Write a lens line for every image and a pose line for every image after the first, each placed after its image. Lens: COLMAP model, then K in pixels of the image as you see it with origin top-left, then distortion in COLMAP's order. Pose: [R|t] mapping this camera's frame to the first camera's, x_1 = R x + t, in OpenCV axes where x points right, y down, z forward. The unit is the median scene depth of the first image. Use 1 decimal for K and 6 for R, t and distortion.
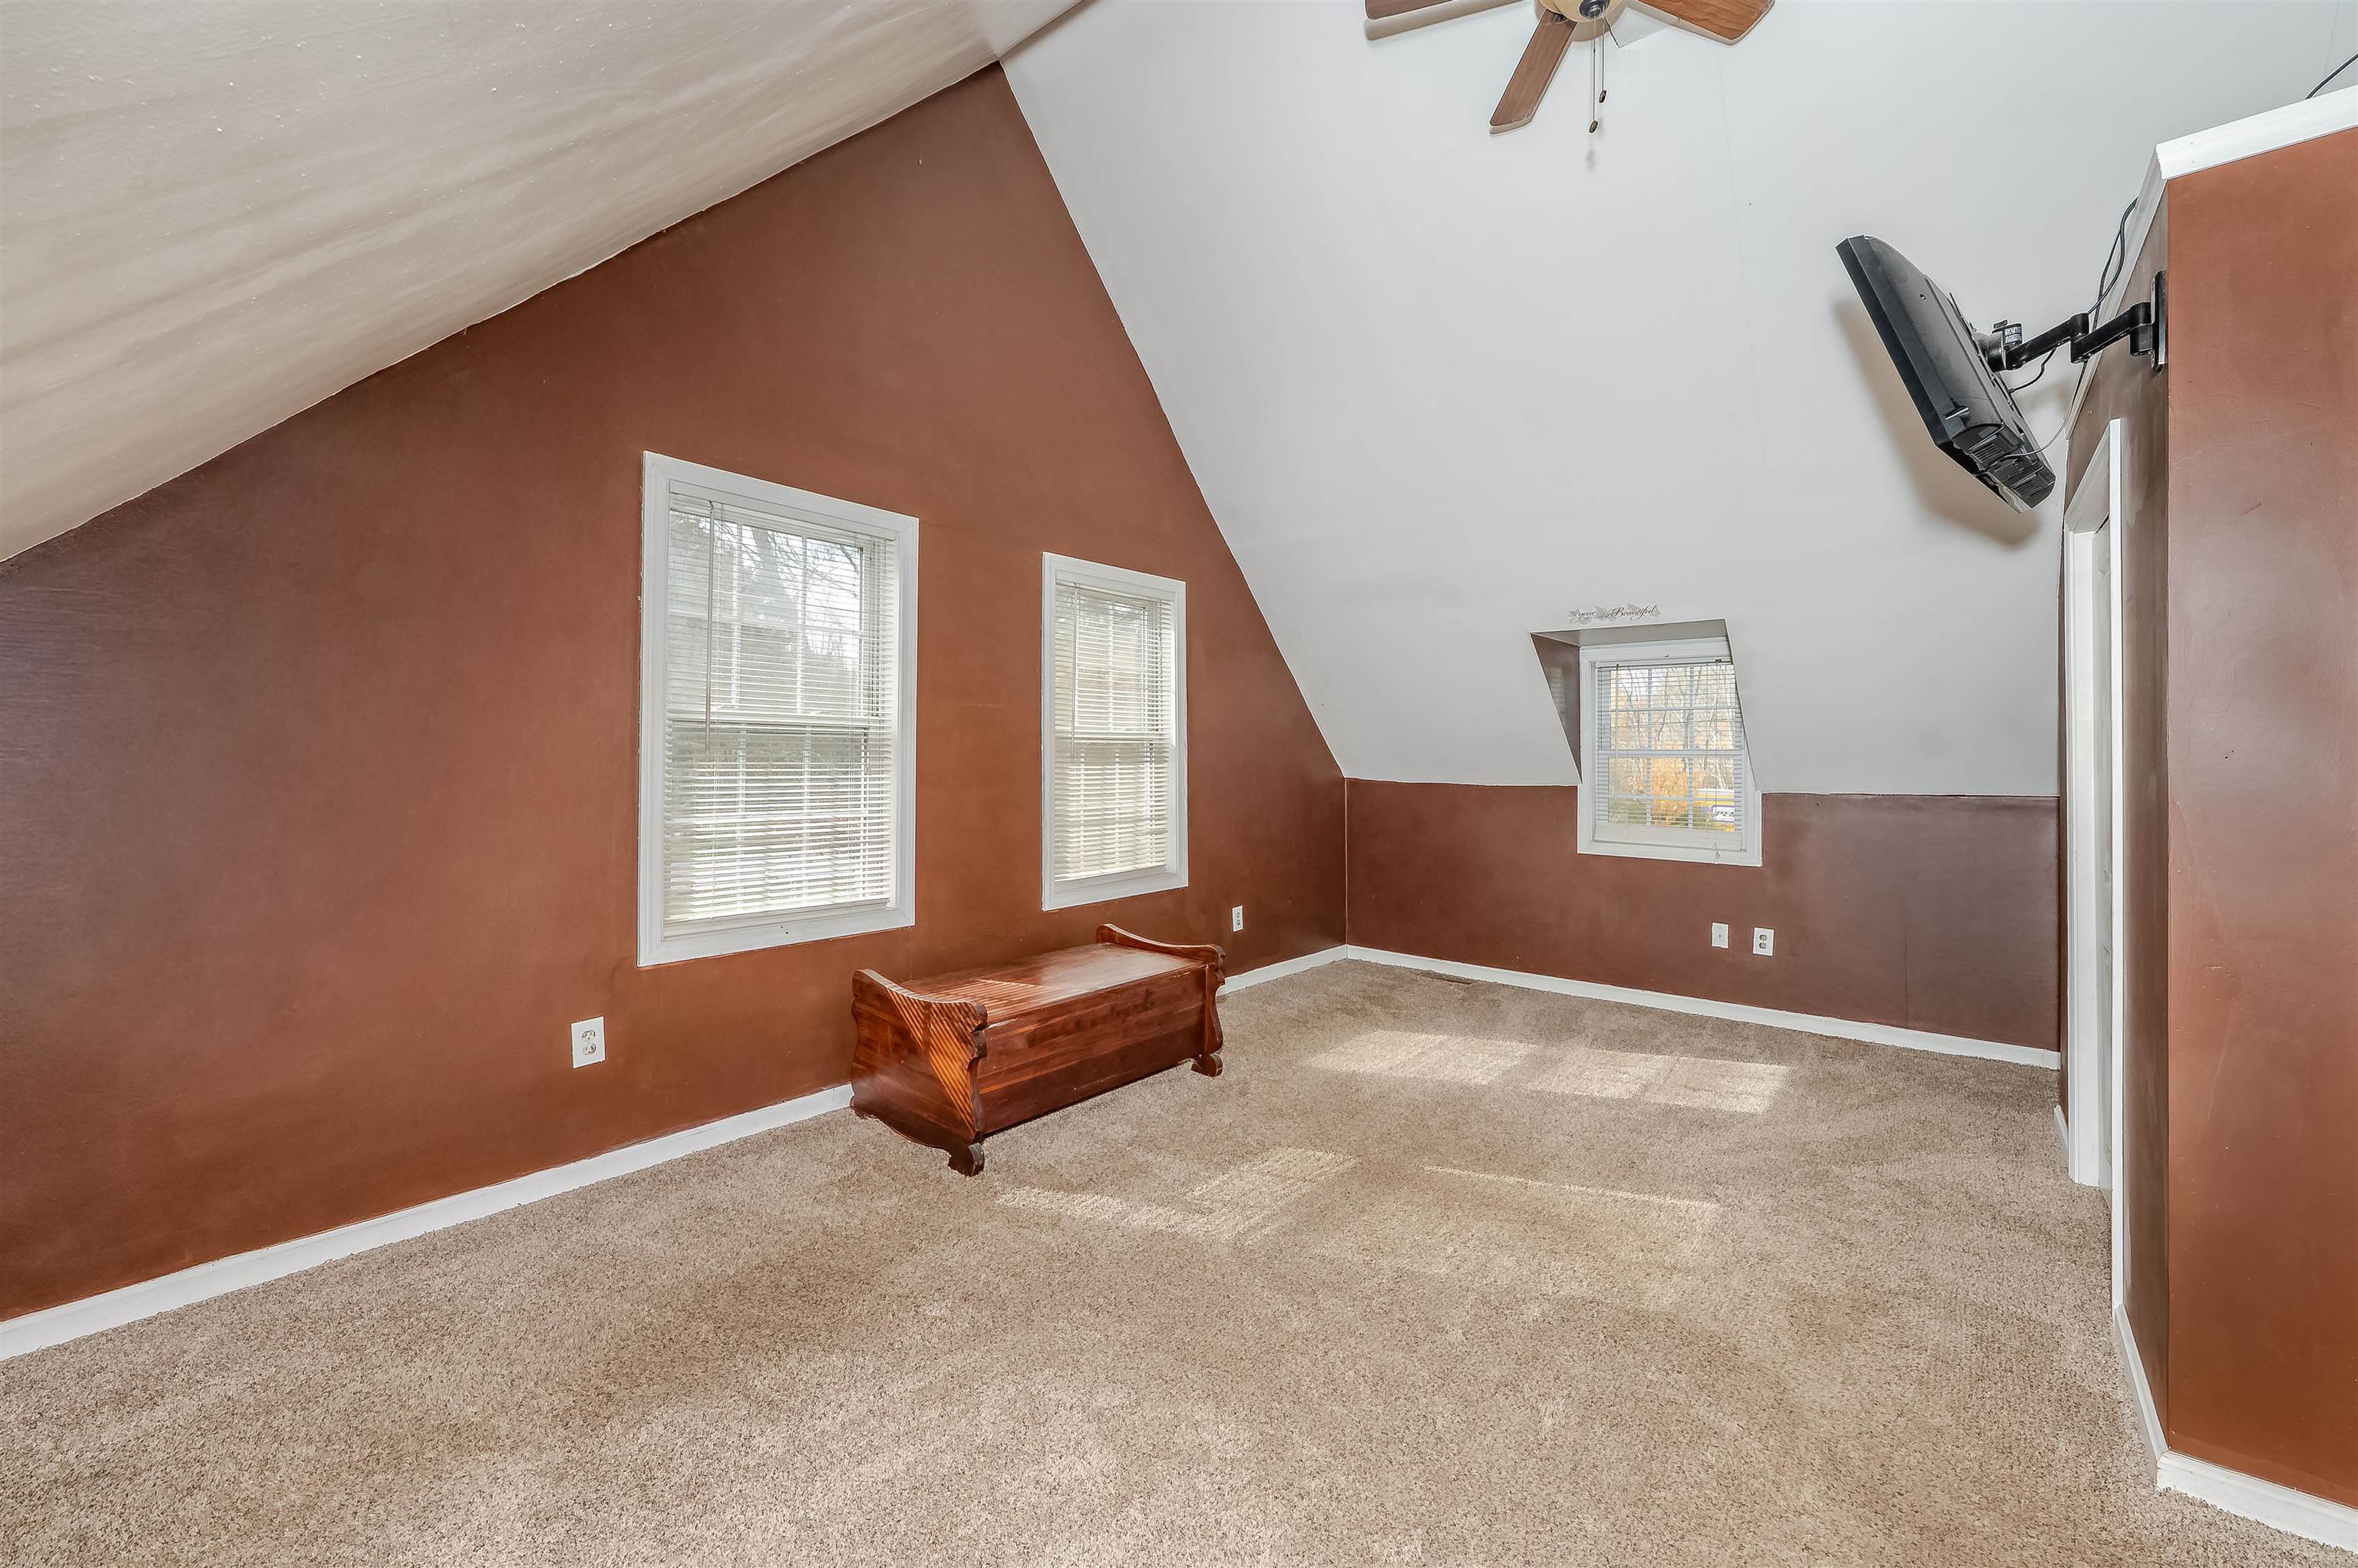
lens RADIAL K [[937.7, 0, 1177.7], [0, 937.7, 761.0], [0, 0, 1]] dist [-0.000824, -0.000081]
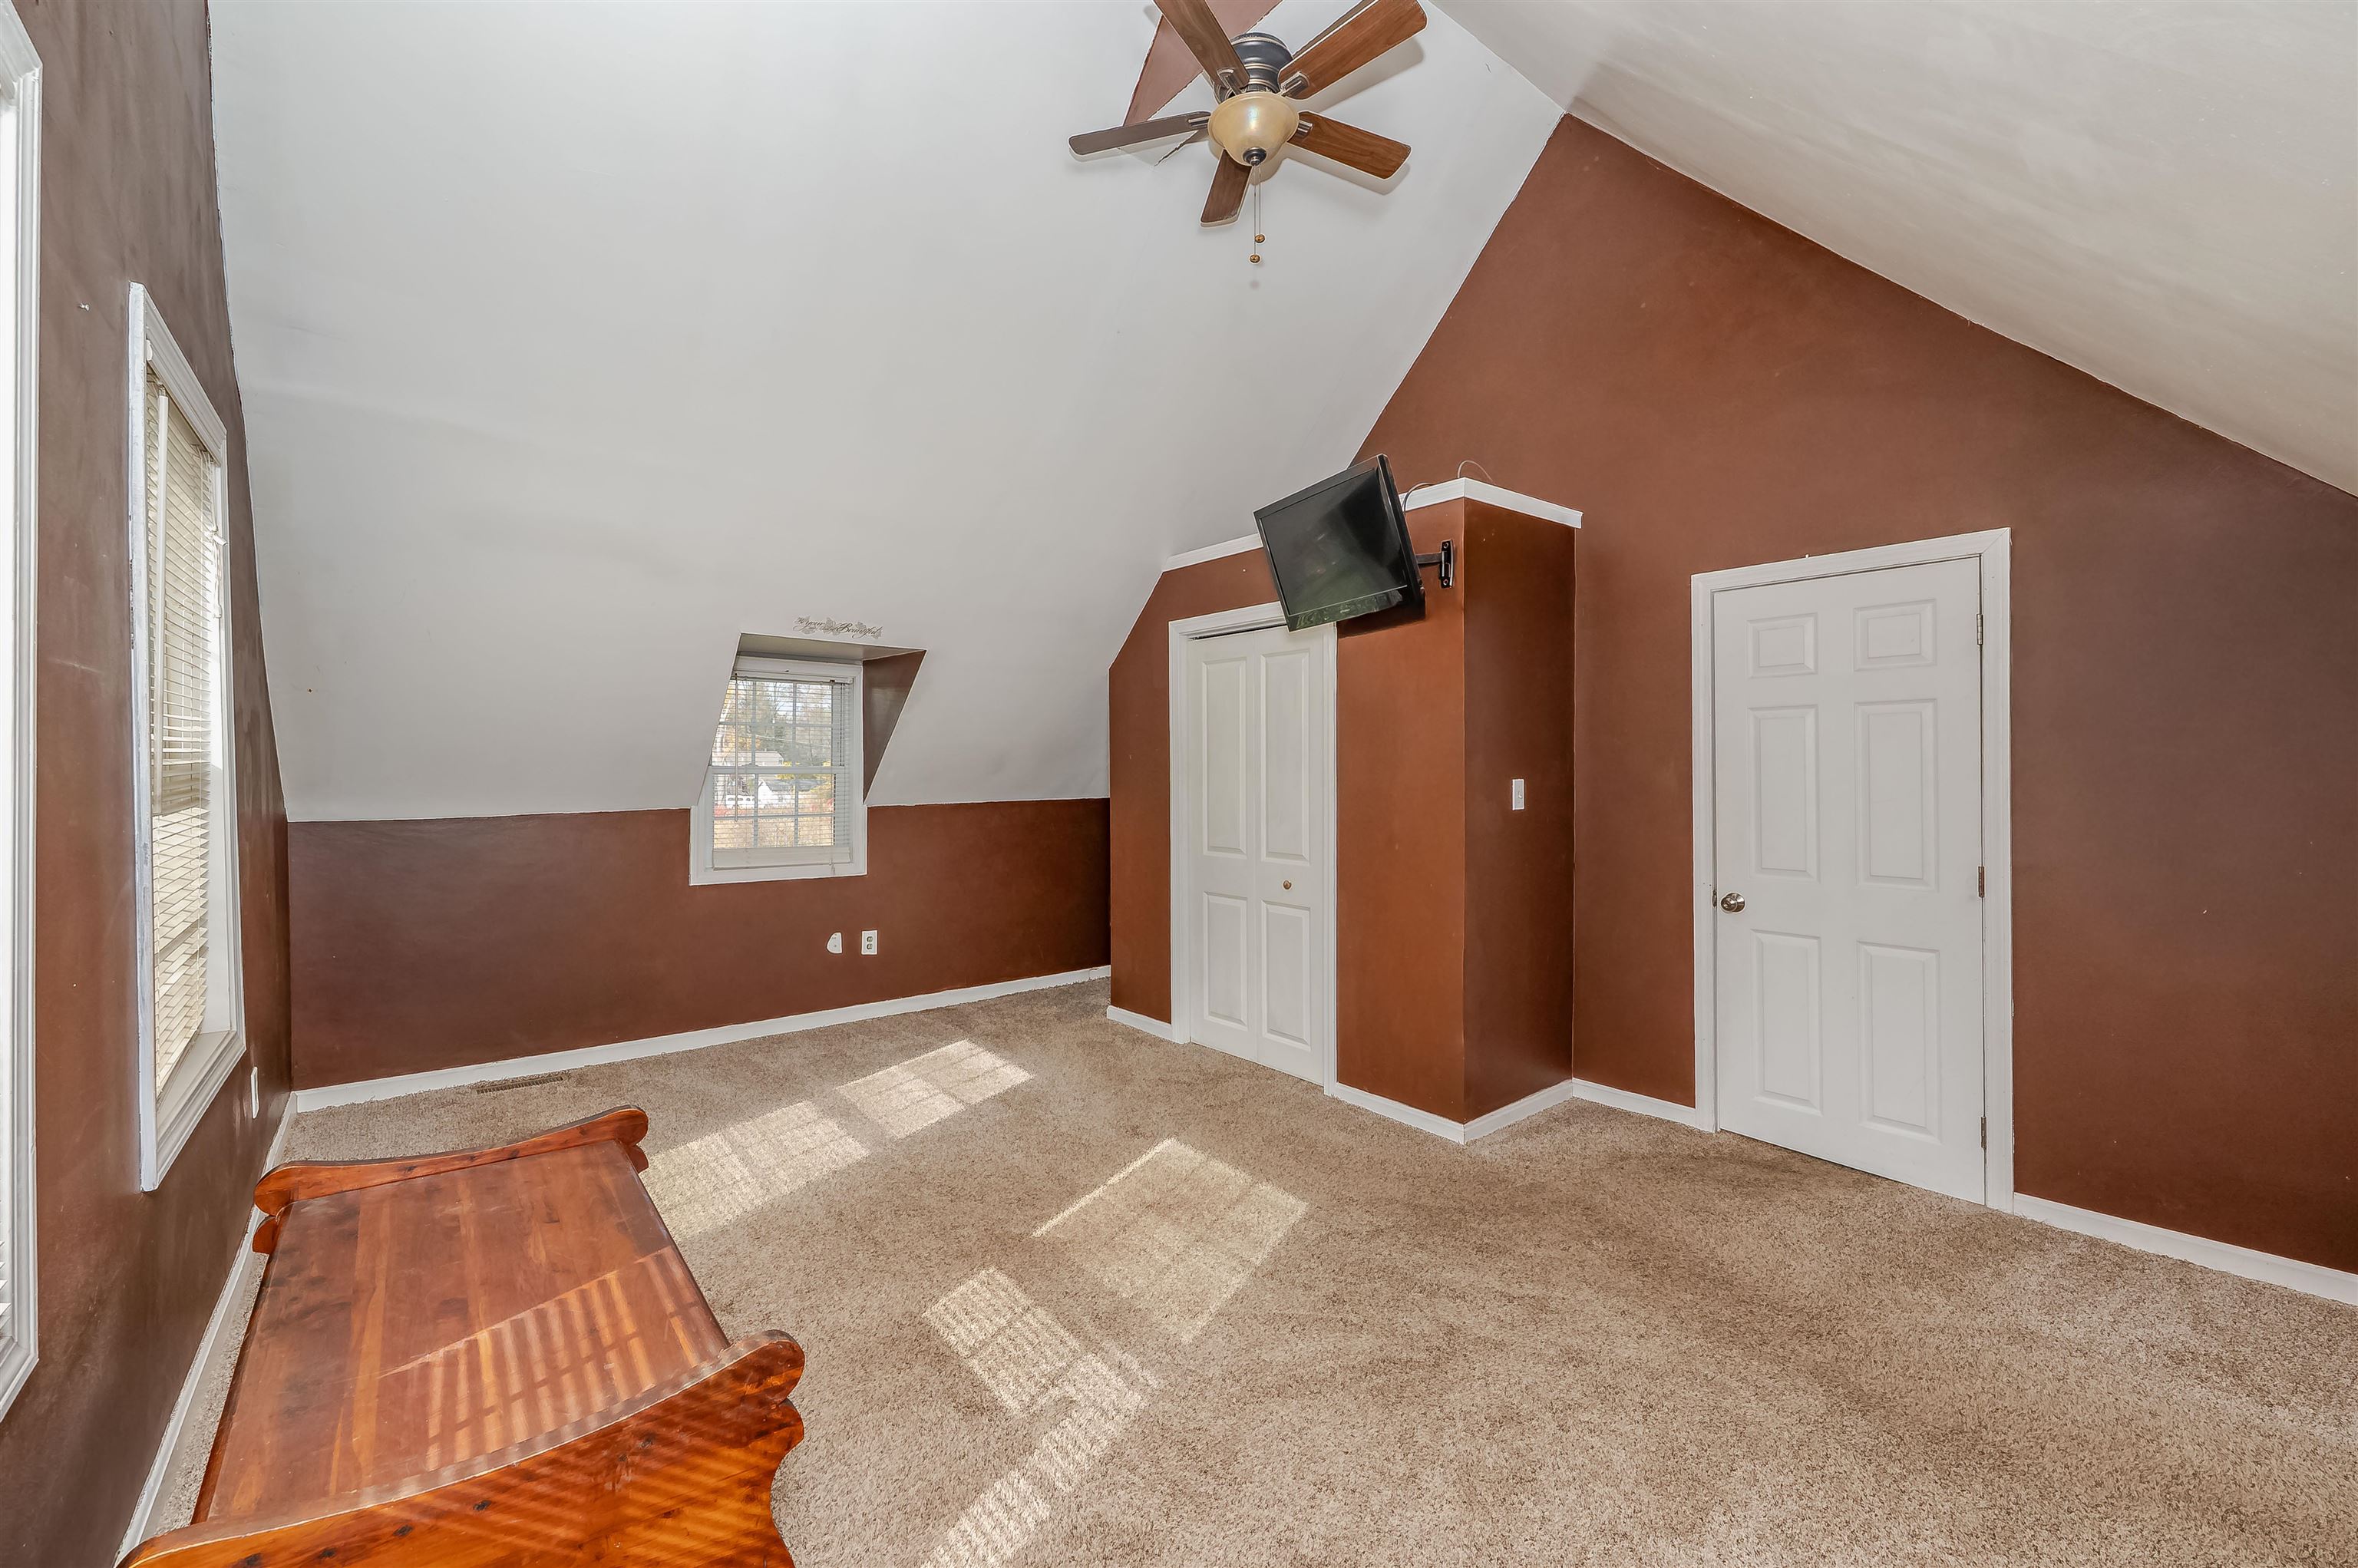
lens RADIAL K [[949.4, 0, 1184.2], [0, 949.4, 778.2], [0, 0, 1]] dist [-0.001759, -0.000323]
pose [[0.206000, -0.019710, 0.978354, -0.510475], [-0.000259, 0.999796, 0.020197, -0.028618], [-0.978552, -0.004414, 0.205953, 0.558385]]
